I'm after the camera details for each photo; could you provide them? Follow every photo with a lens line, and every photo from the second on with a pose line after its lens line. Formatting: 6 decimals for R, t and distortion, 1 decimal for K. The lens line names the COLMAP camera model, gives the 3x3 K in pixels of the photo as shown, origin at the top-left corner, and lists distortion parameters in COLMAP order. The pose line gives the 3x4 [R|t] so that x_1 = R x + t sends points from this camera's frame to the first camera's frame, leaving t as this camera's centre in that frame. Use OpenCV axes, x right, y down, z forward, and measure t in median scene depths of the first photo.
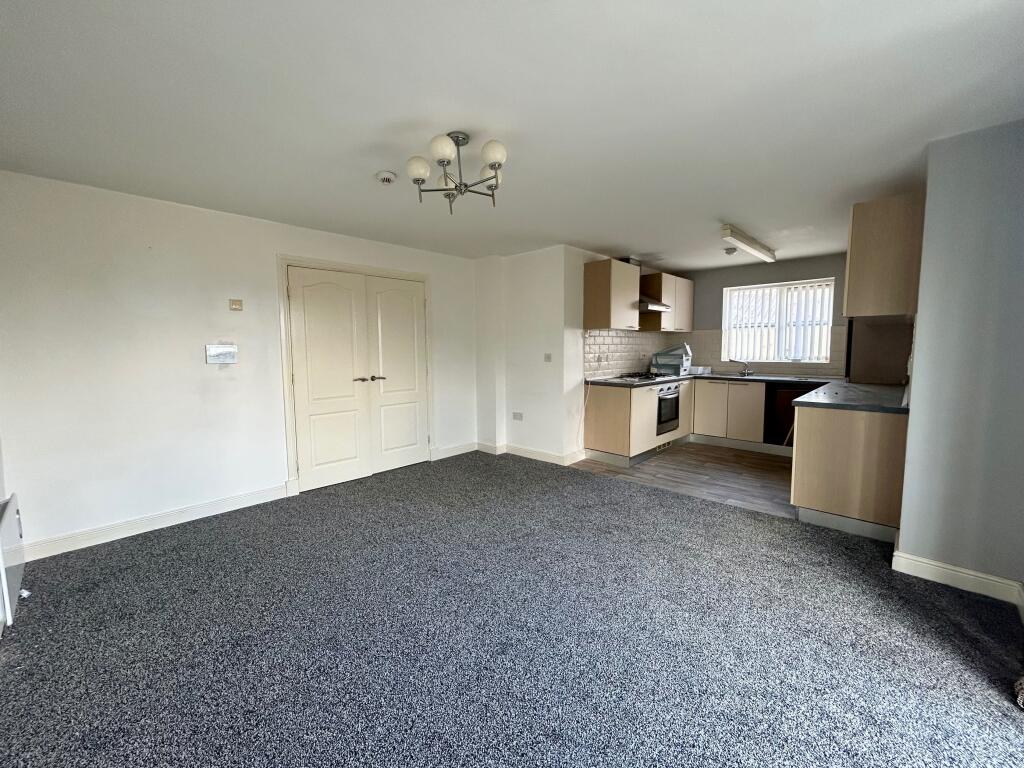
lens RADIAL K [[415.0, 0, 509.0], [0, 415.0, 382.3], [0, 0, 1]] dist [0.000492, 0.000421]
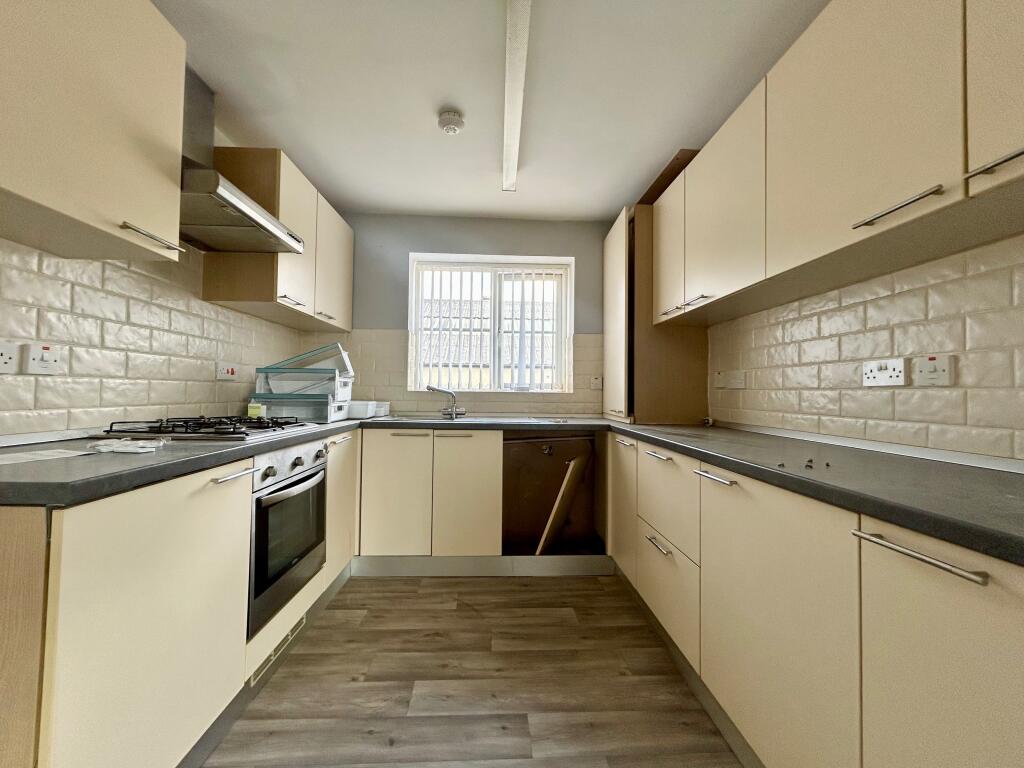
lens RADIAL K [[415.0, 0, 510.3], [0, 415.0, 379.6], [0, 0, 1]] dist [0.000492, 0.000421]
pose [[0.684278, 0.038113, 0.728225, 0.249431], [0.043441, 0.994729, -0.092881, -0.012495], [-0.727926, 0.095191, 0.679016, 0.621267]]
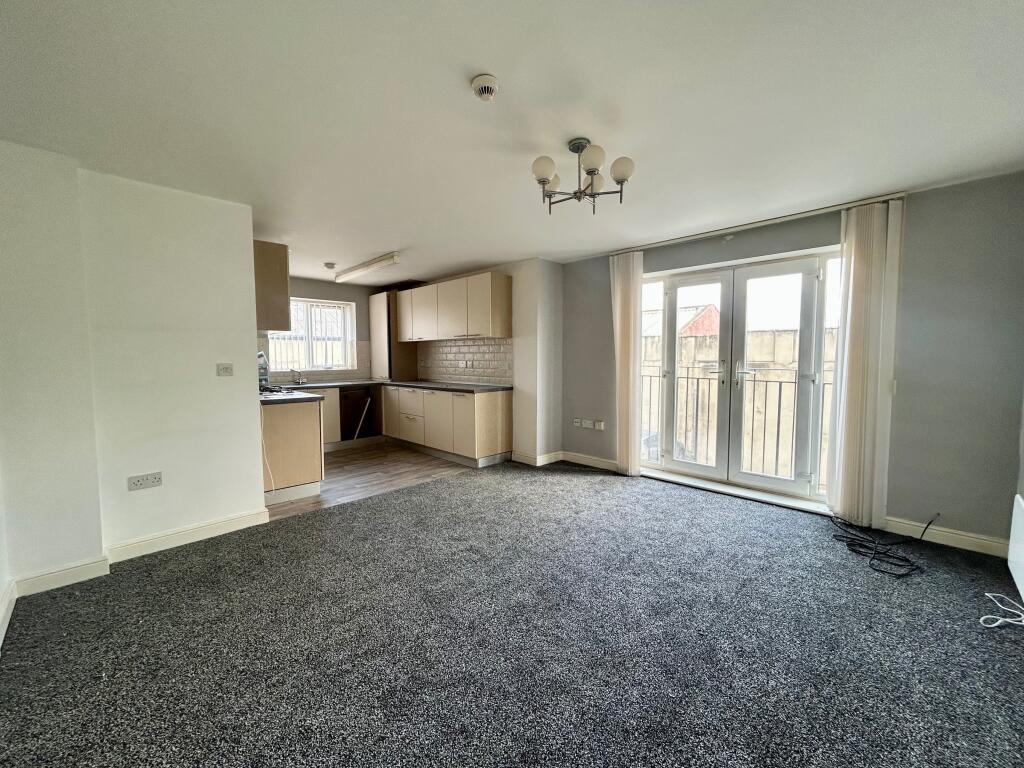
lens RADIAL K [[415.0, 0, 508.6], [0, 415.0, 382.2], [0, 0, 1]] dist [0.000492, 0.000421]
pose [[0.022924, -0.054577, 0.998246, -0.475629], [0.091127, 0.994466, 0.052278, -0.029719], [-0.995575, 0.089769, 0.027771, 0.482615]]
